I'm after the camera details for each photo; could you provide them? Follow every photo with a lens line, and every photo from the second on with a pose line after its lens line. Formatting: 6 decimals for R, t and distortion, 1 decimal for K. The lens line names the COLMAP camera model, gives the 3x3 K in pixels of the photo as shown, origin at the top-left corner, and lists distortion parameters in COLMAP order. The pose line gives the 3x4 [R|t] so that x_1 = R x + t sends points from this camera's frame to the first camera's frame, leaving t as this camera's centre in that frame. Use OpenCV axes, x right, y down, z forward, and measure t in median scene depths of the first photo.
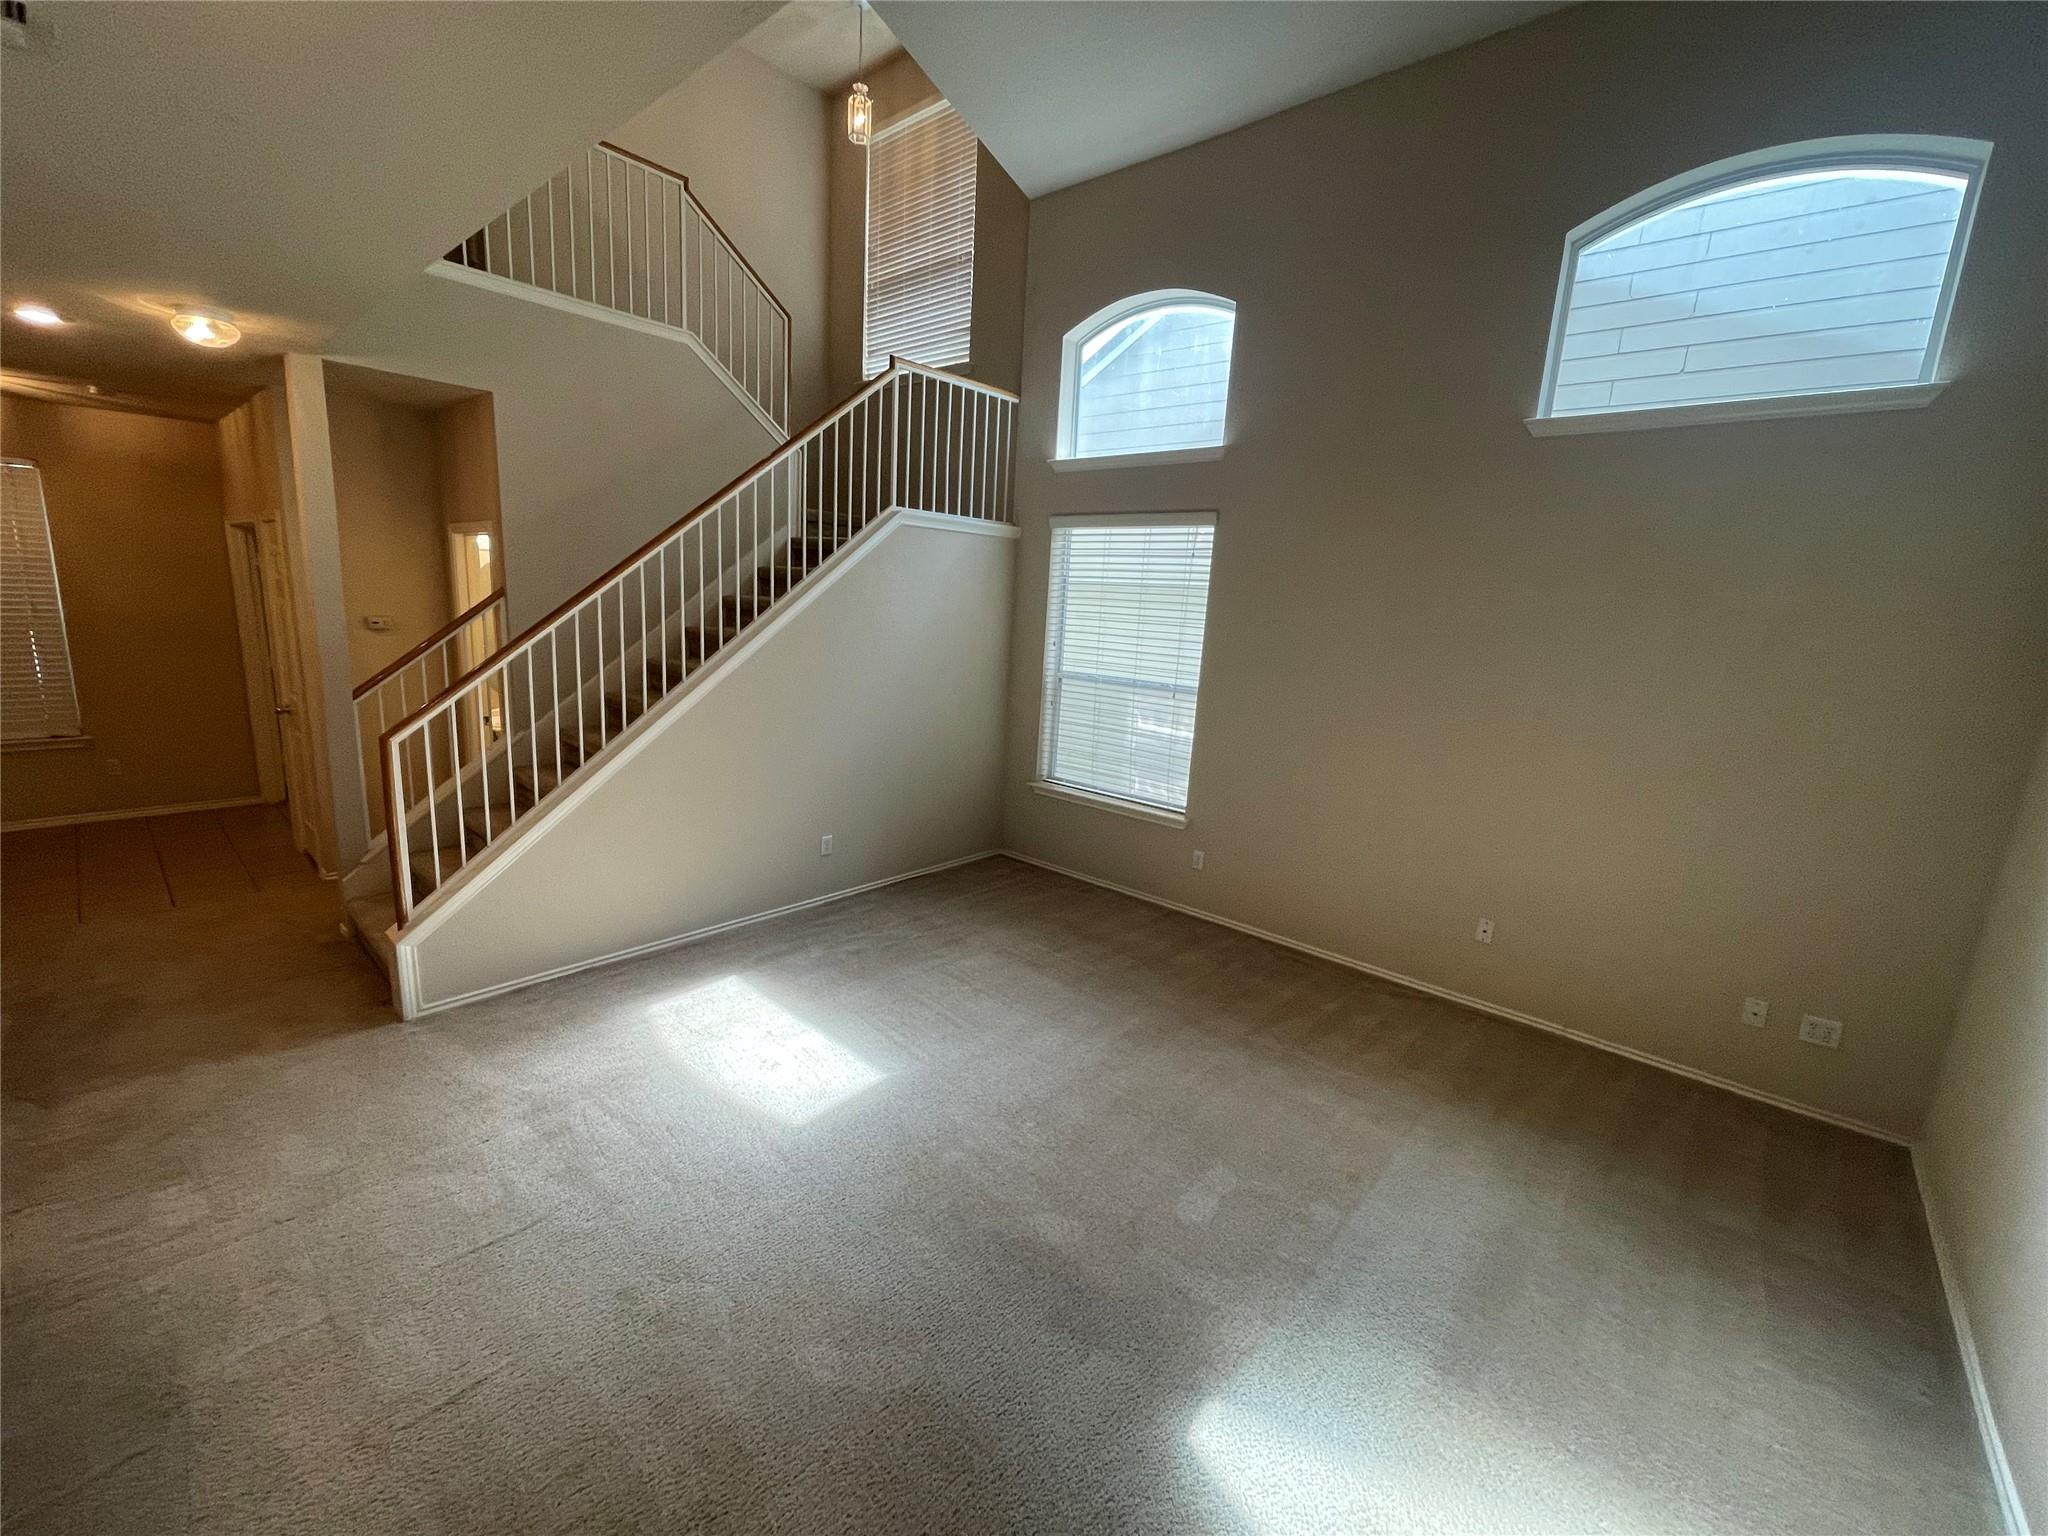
lens RADIAL K [[836.8, 0, 1018.2], [0, 836.8, 764.7], [0, 0, 1]] dist [0.000026, 0.000042]
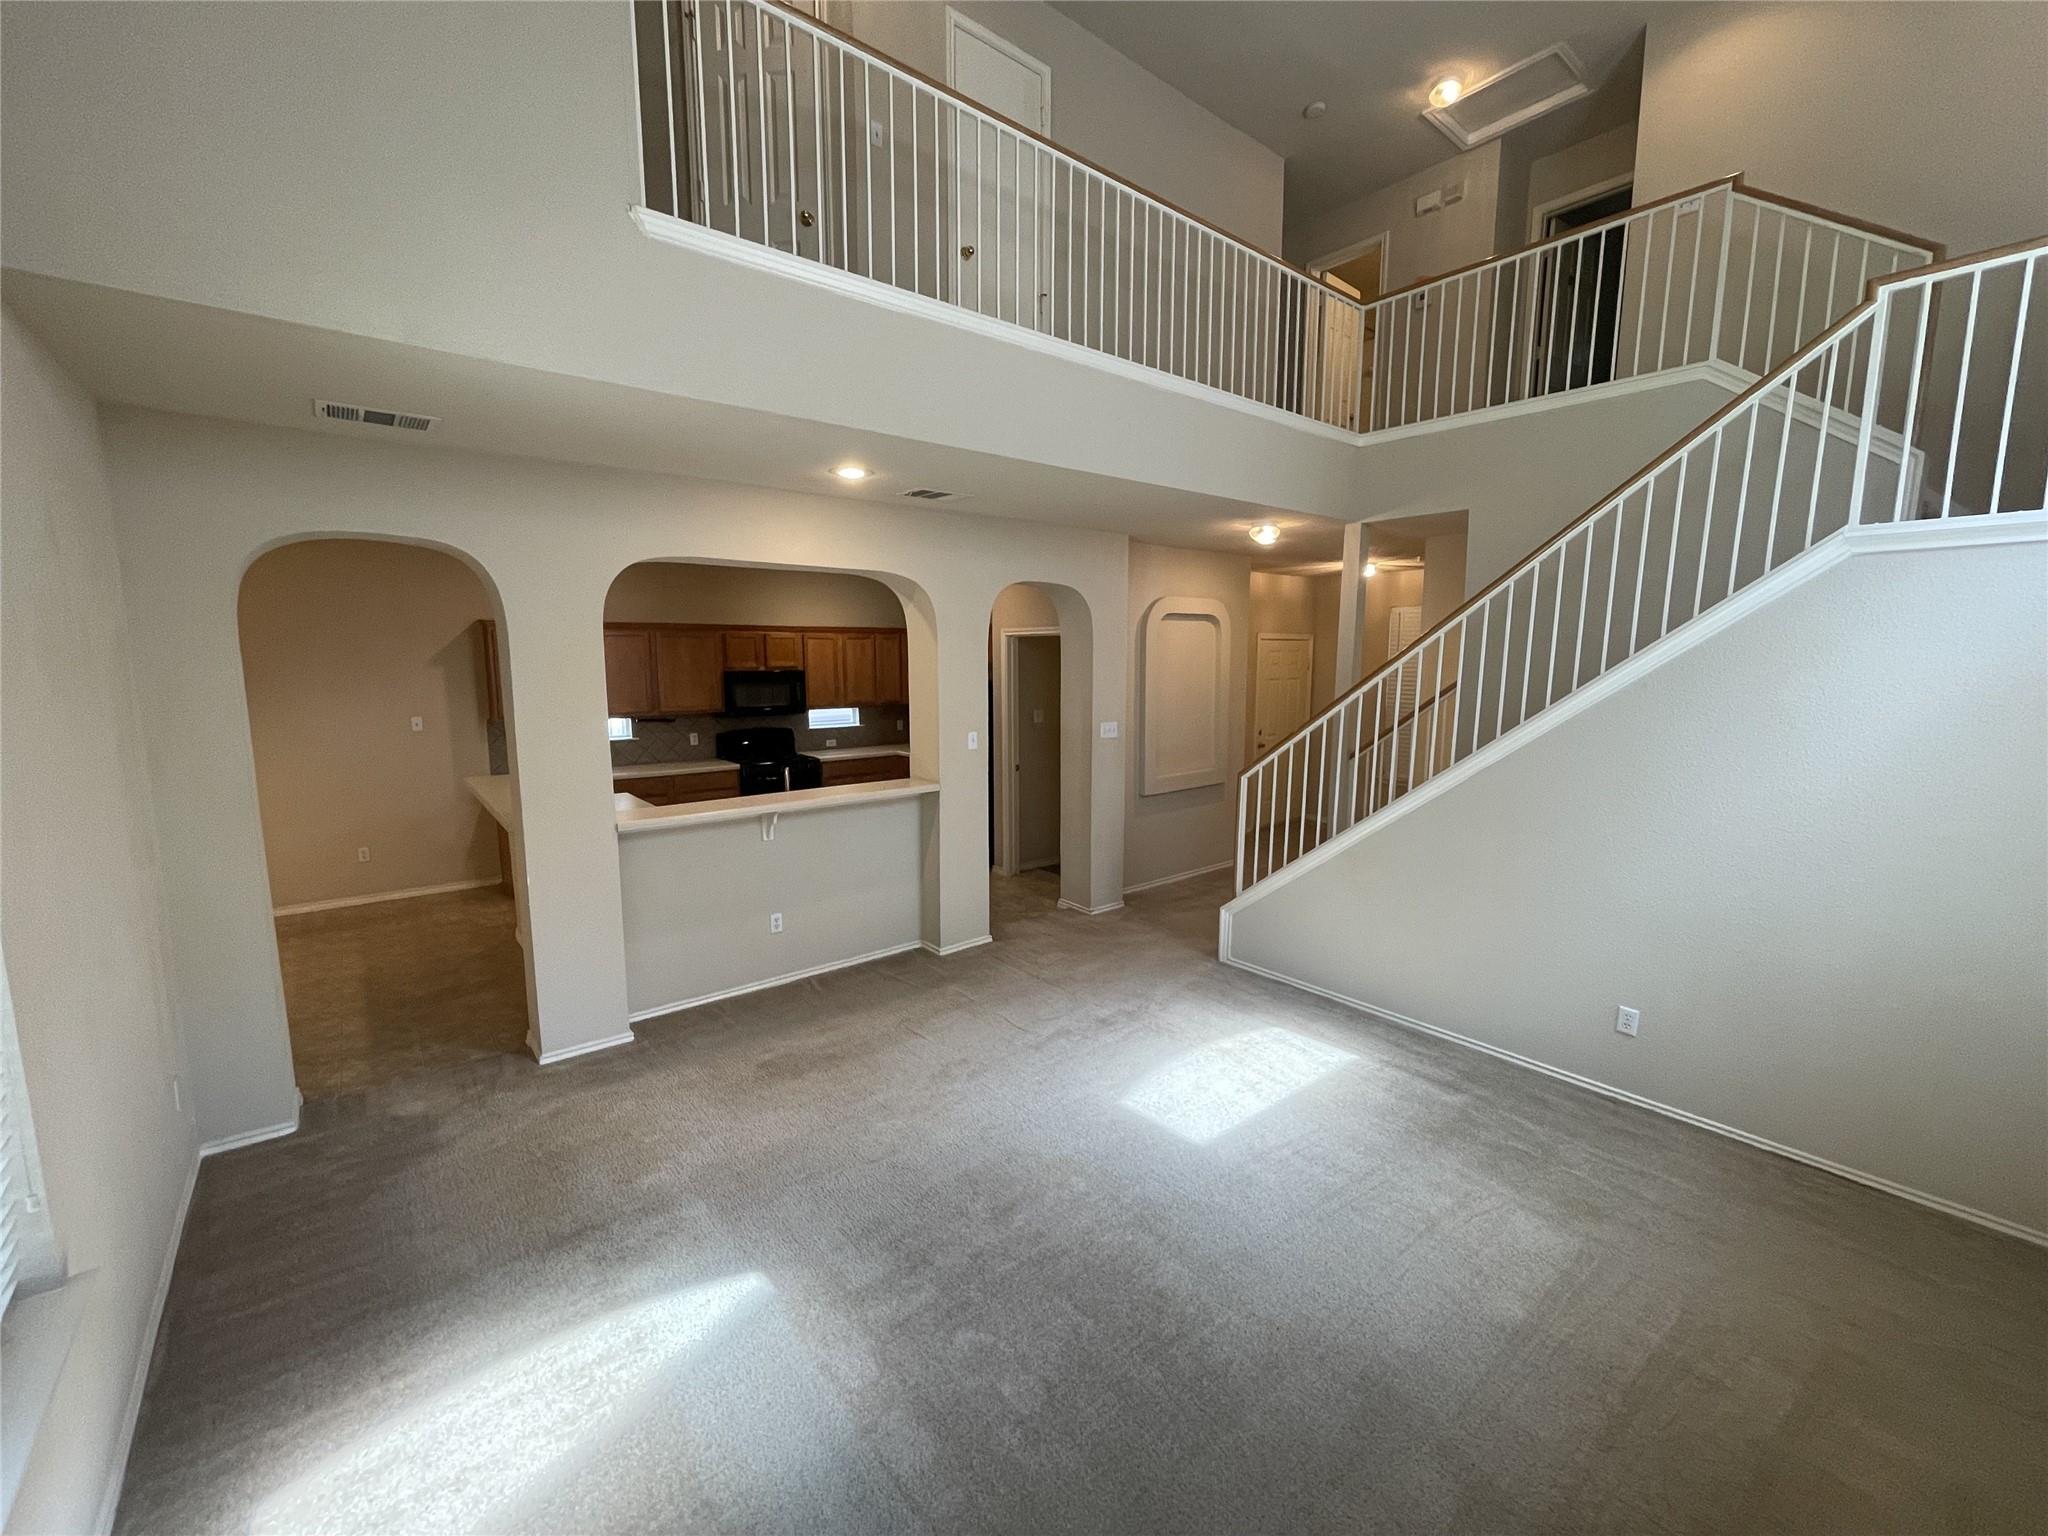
lens RADIAL K [[836.8, 0, 1018.2], [0, 836.8, 764.7], [0, 0, 1]] dist [0.000026, 0.000042]
pose [[-0.157823, 0.078906, -0.984310, 0.691524], [-0.205475, 0.972359, 0.110893, -0.113424], [0.965853, 0.219752, -0.137247, 0.701051]]
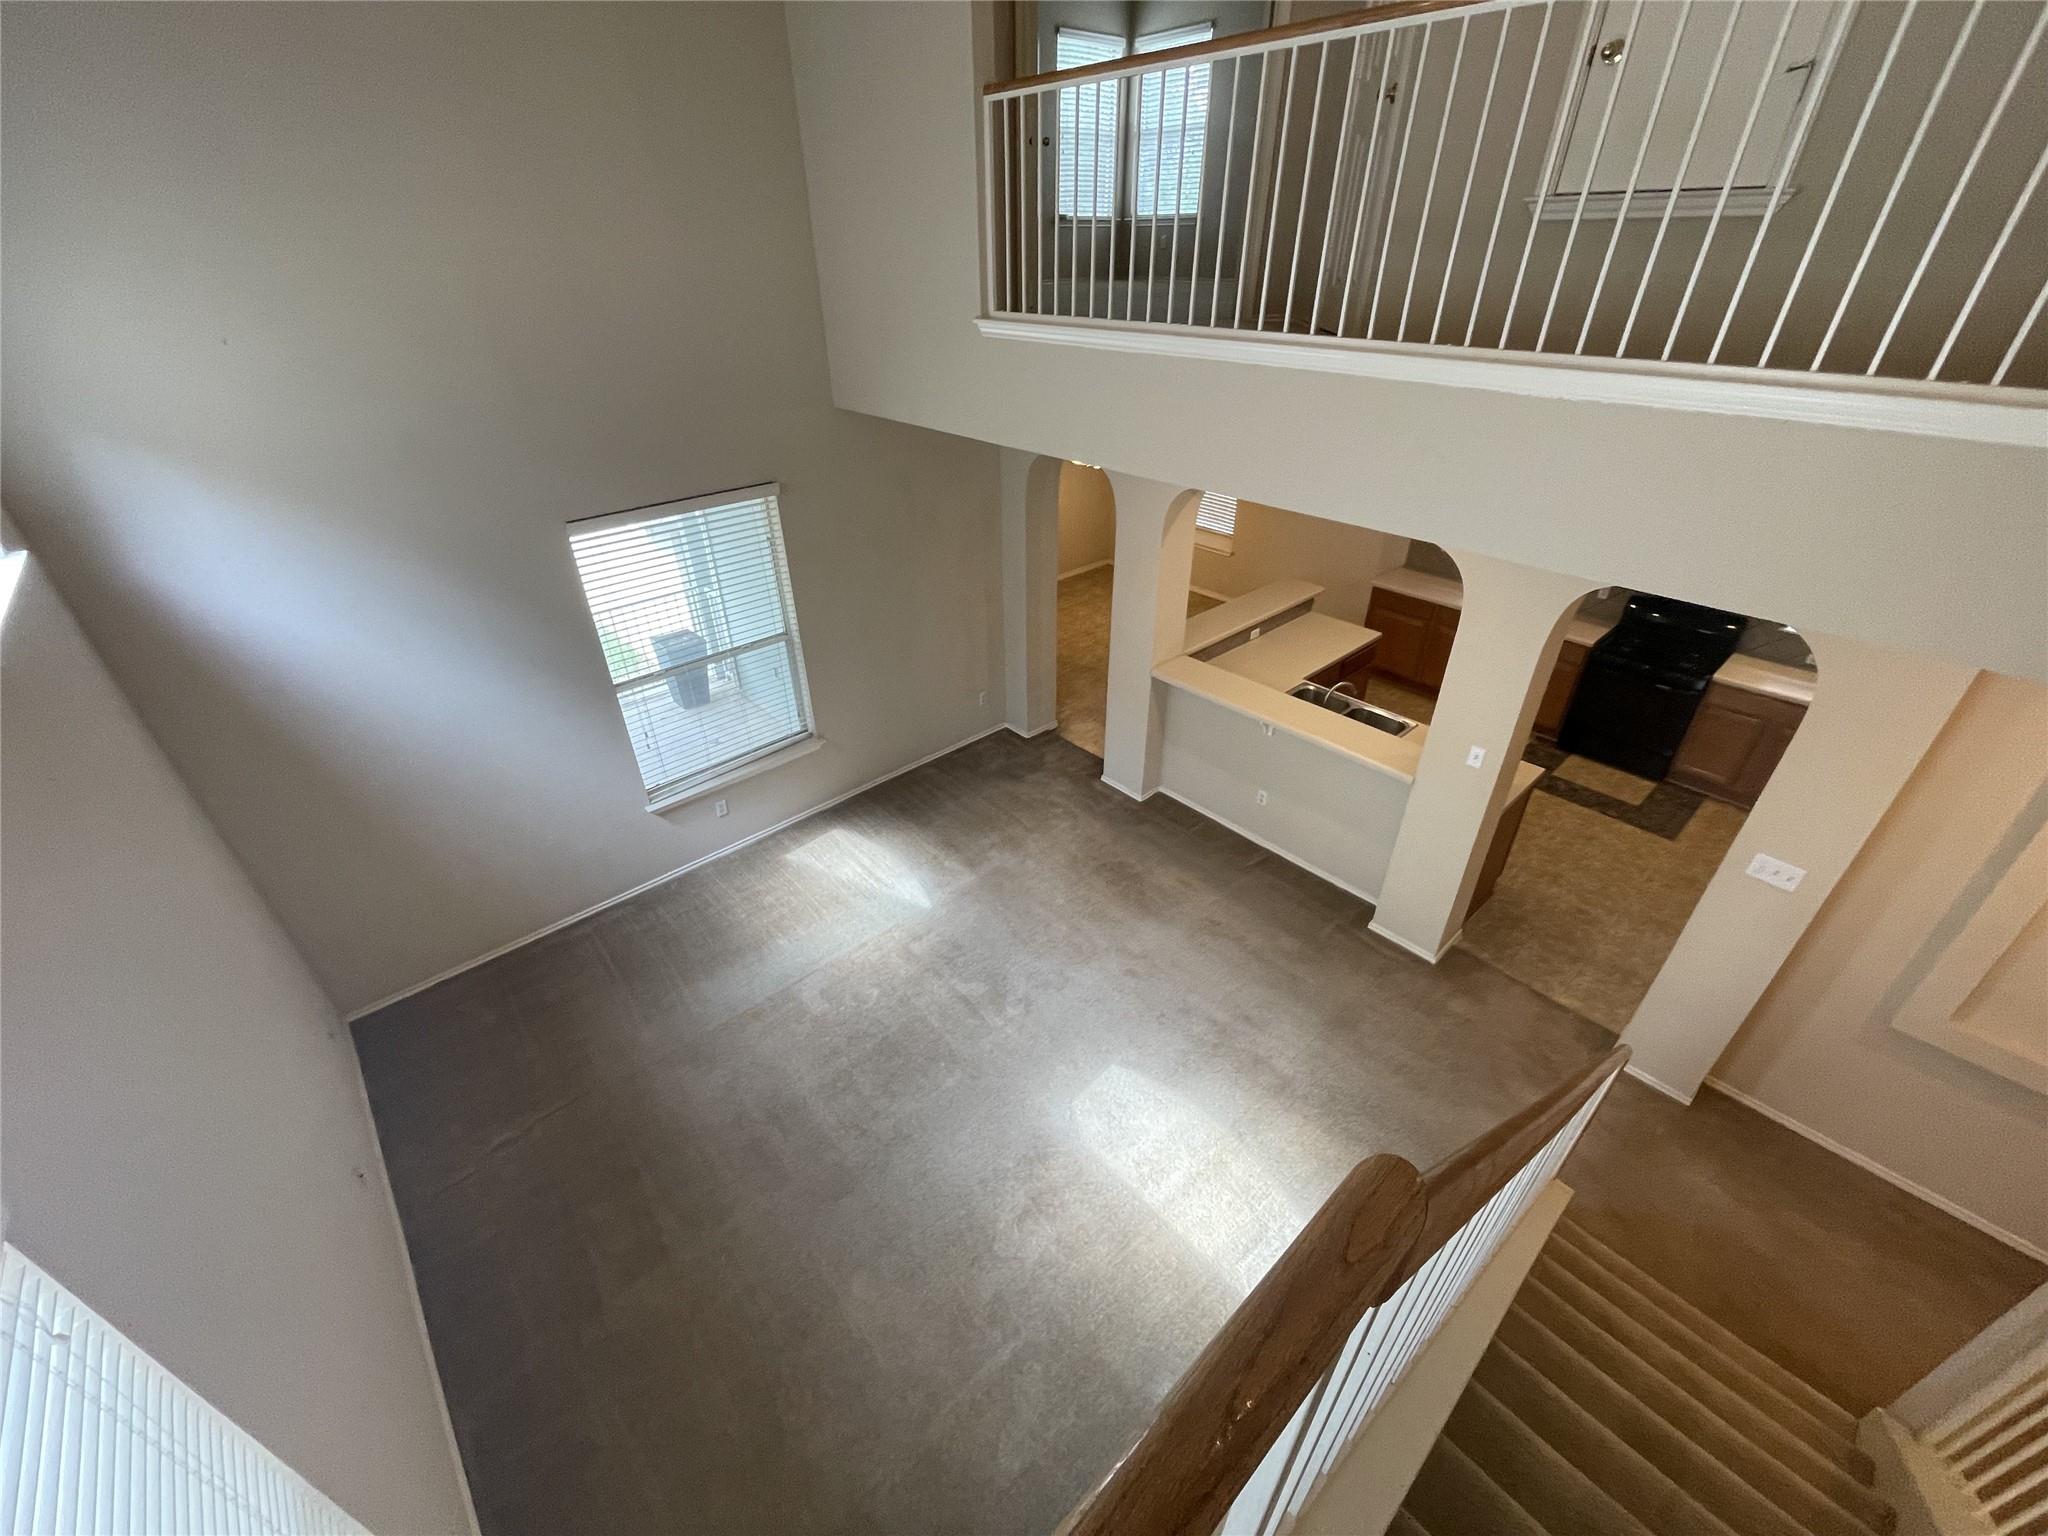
lens RADIAL K [[836.8, 0, 1018.2], [0, 836.8, 764.7], [0, 0, 1]] dist [0.000026, 0.000042]
pose [[-0.993784, -0.090152, 0.065308, -0.117051], [-0.018644, 0.713162, 0.700751, -0.740807], [-0.109750, 0.695178, -0.710410, 1.290976]]
